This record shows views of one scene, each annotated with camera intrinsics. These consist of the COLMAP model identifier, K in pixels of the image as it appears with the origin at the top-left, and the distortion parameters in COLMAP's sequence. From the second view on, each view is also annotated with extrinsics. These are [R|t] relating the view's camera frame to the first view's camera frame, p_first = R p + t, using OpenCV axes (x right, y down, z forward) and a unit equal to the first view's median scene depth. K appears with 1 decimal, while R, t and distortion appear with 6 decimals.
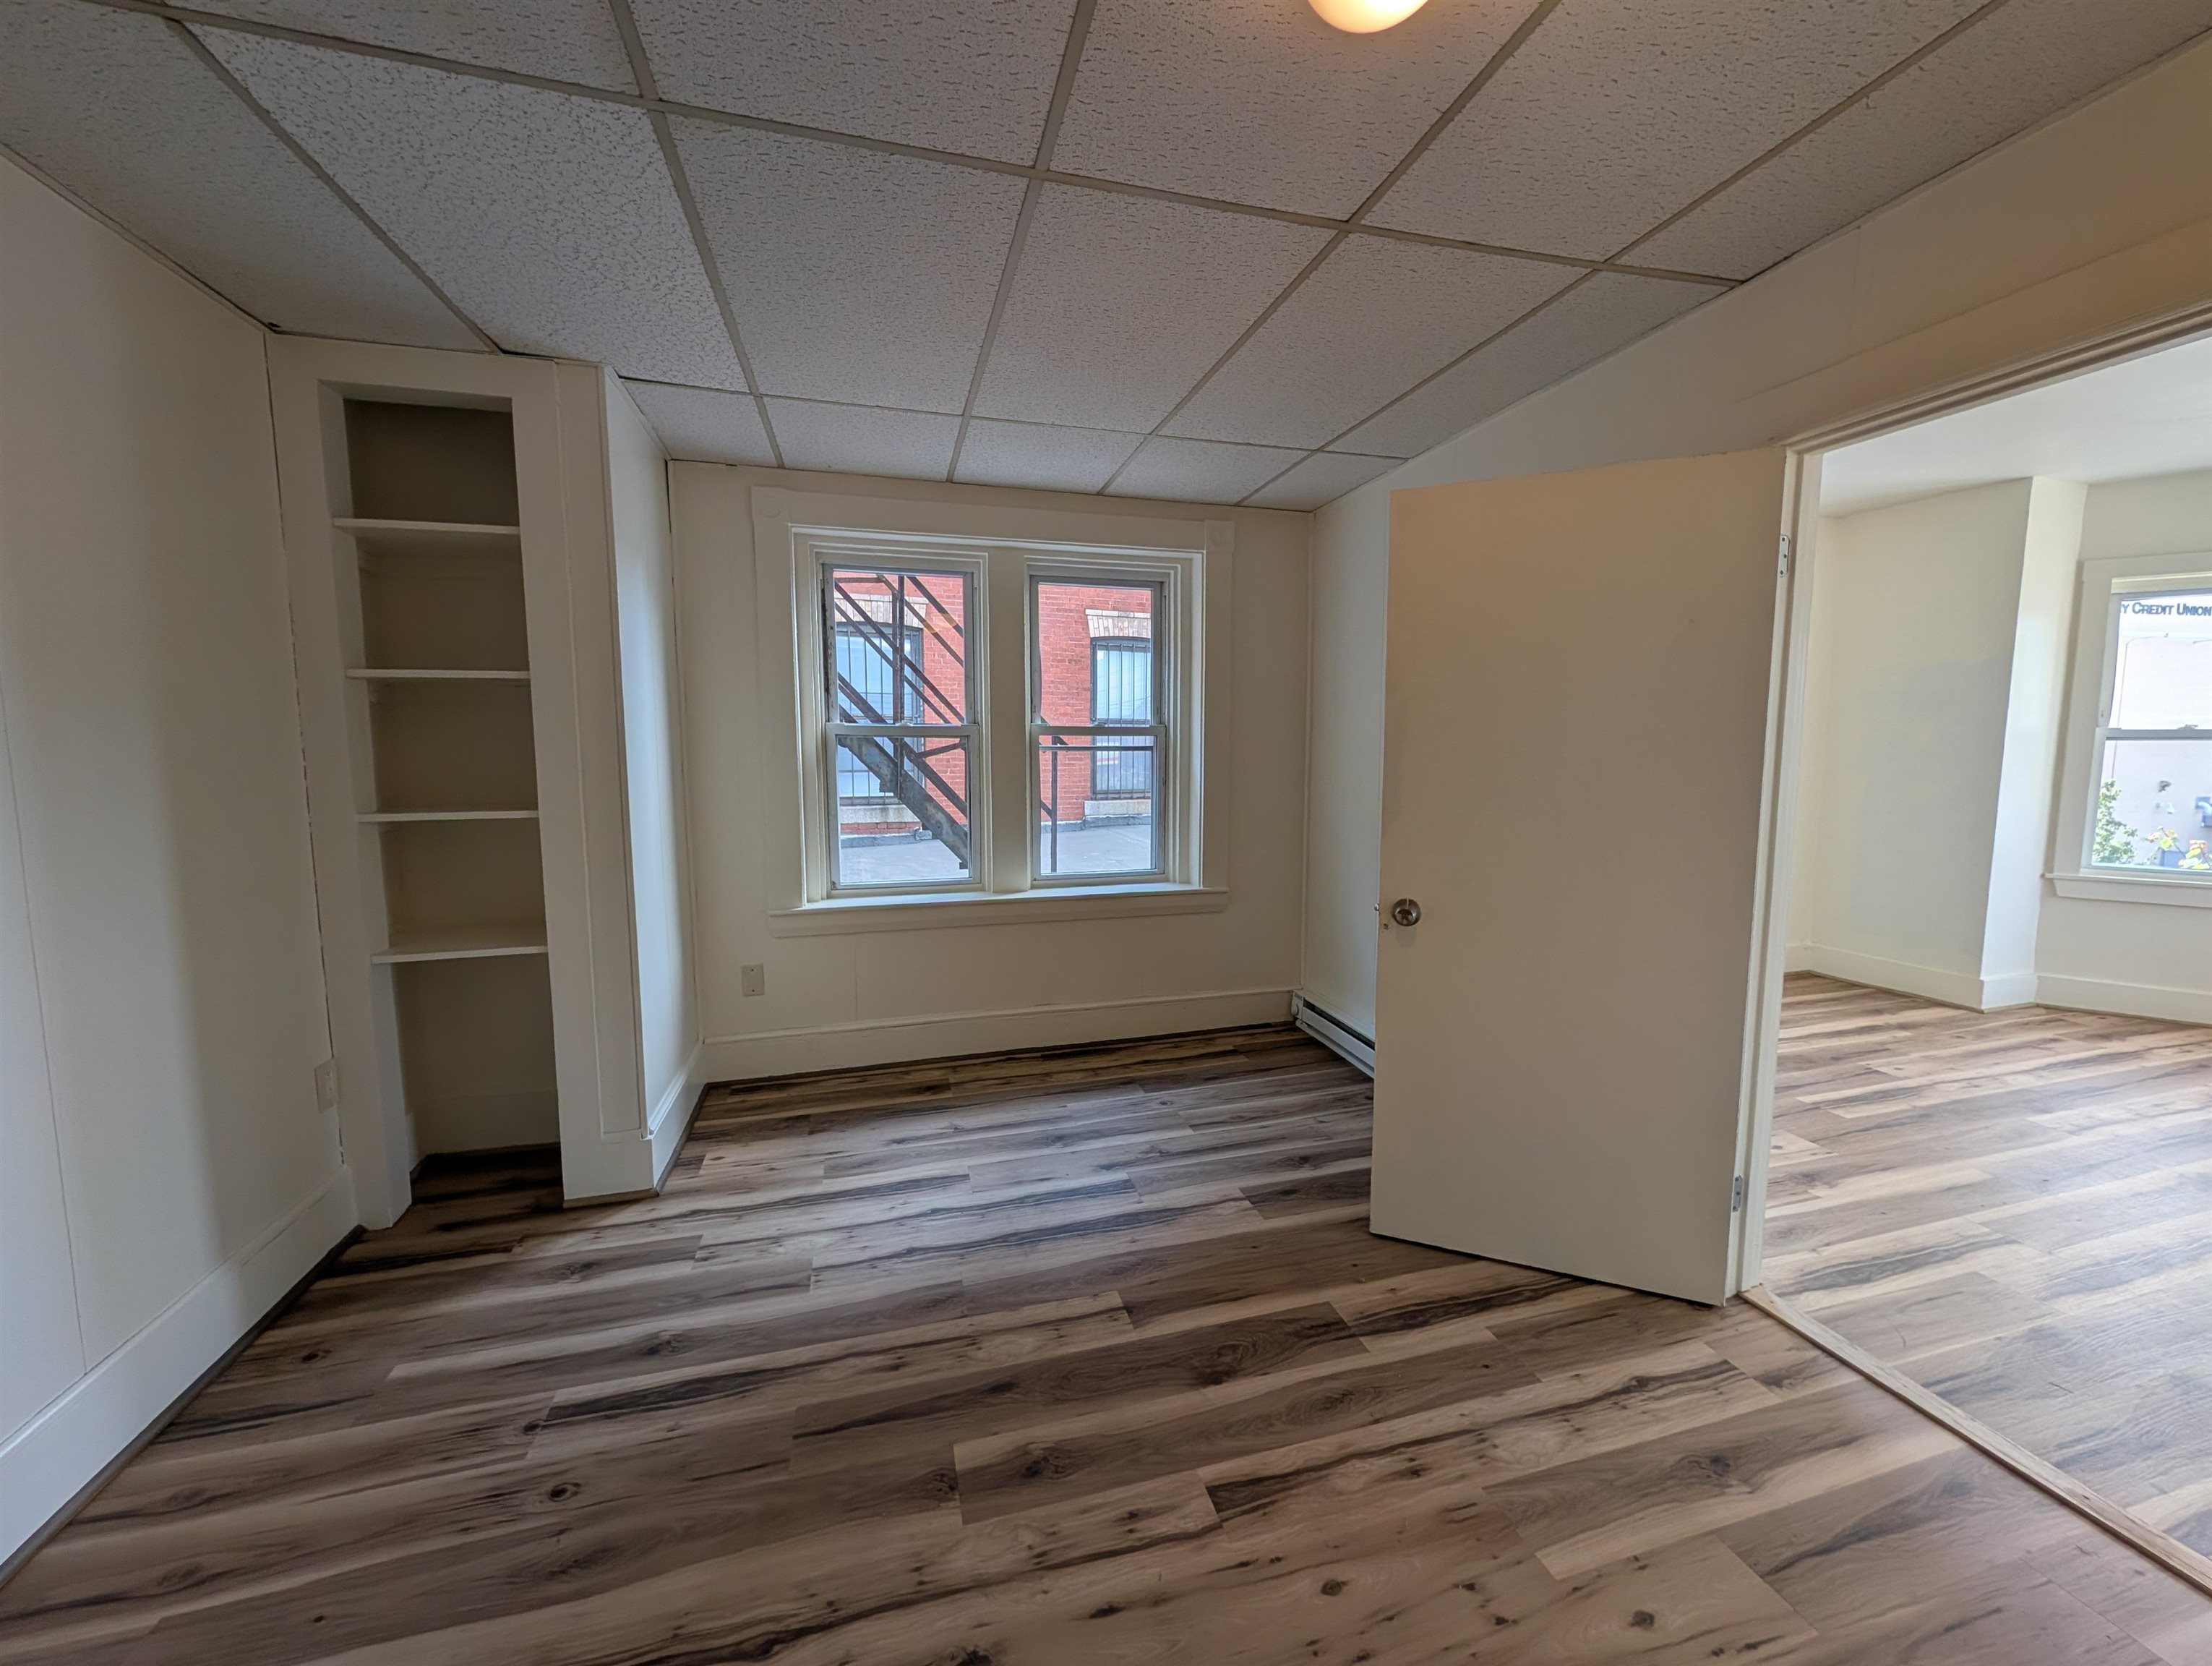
lens RADIAL K [[890.8, 0, 1124.5], [0, 890.8, 835.1], [0, 0, 1]] dist [0.005704, -0.000031]
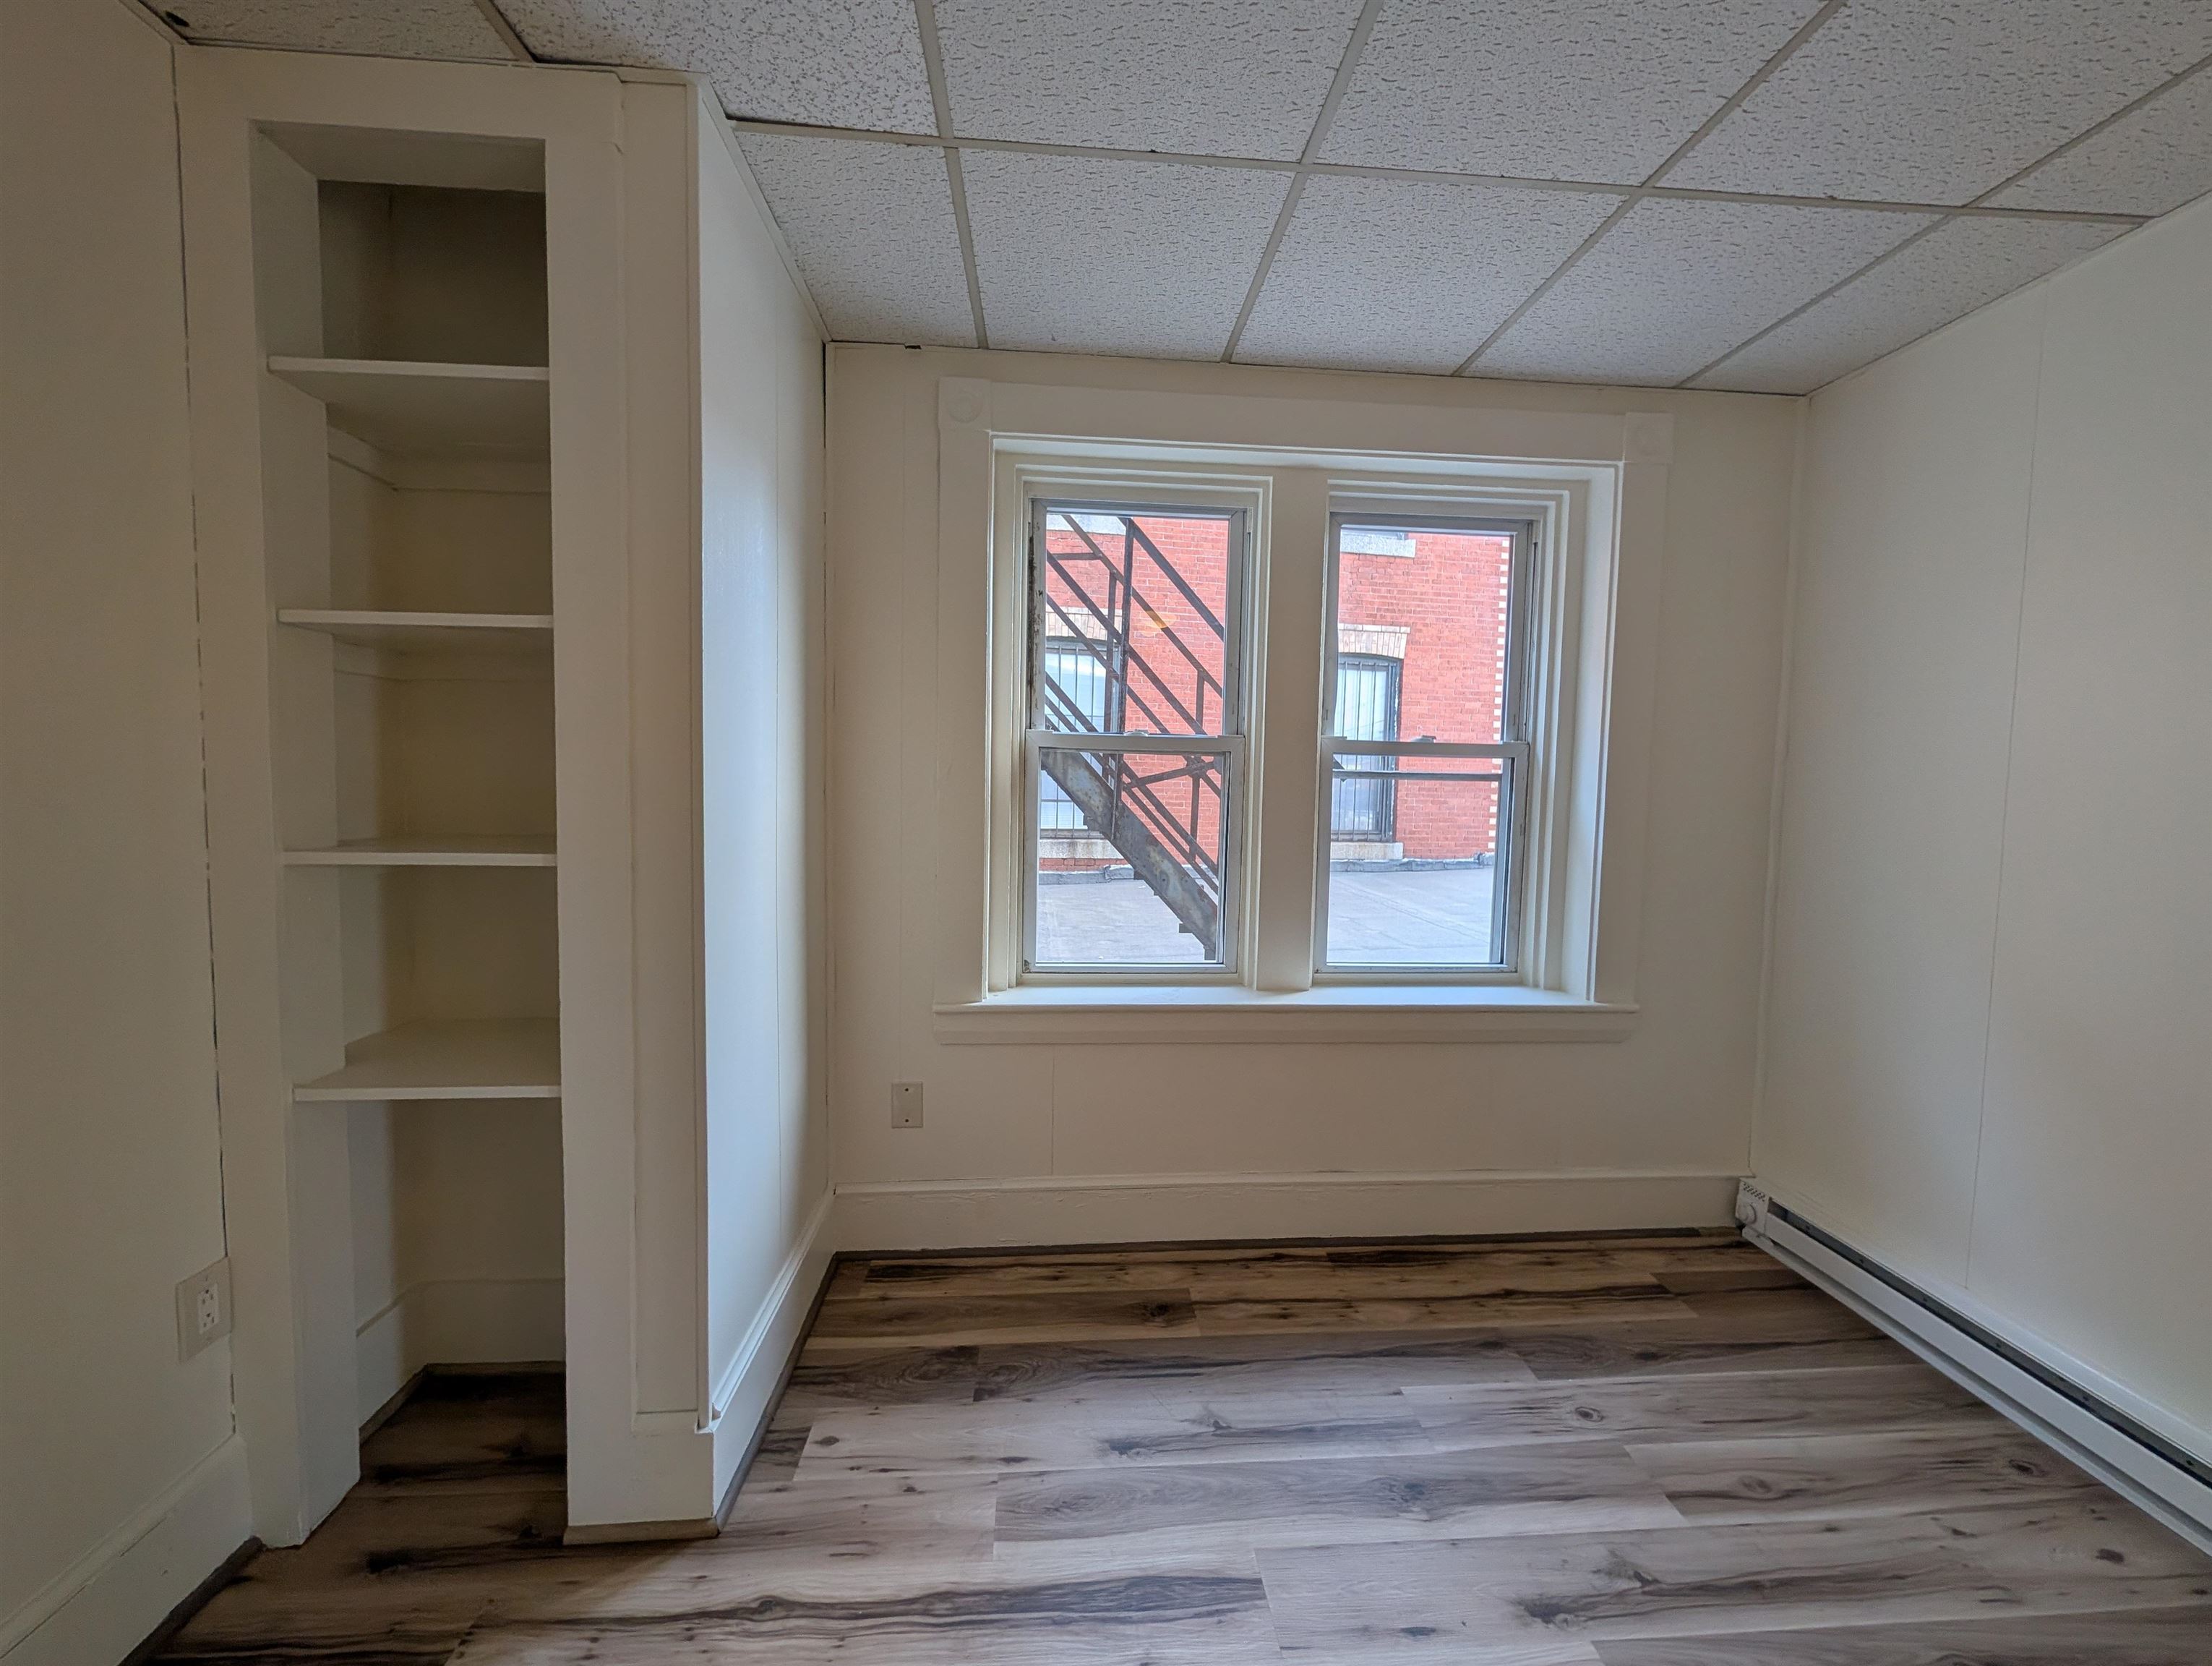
lens RADIAL K [[870.0, 0, 1110.8], [0, 870.0, 830.9], [0, 0, 1]] dist [0.010131, -0.000134]
pose [[0.978979, 0.033093, -0.201257, -0.134140], [-0.041413, 0.998447, -0.037268, -0.025660], [0.199711, 0.044820, 0.978829, 0.360464]]
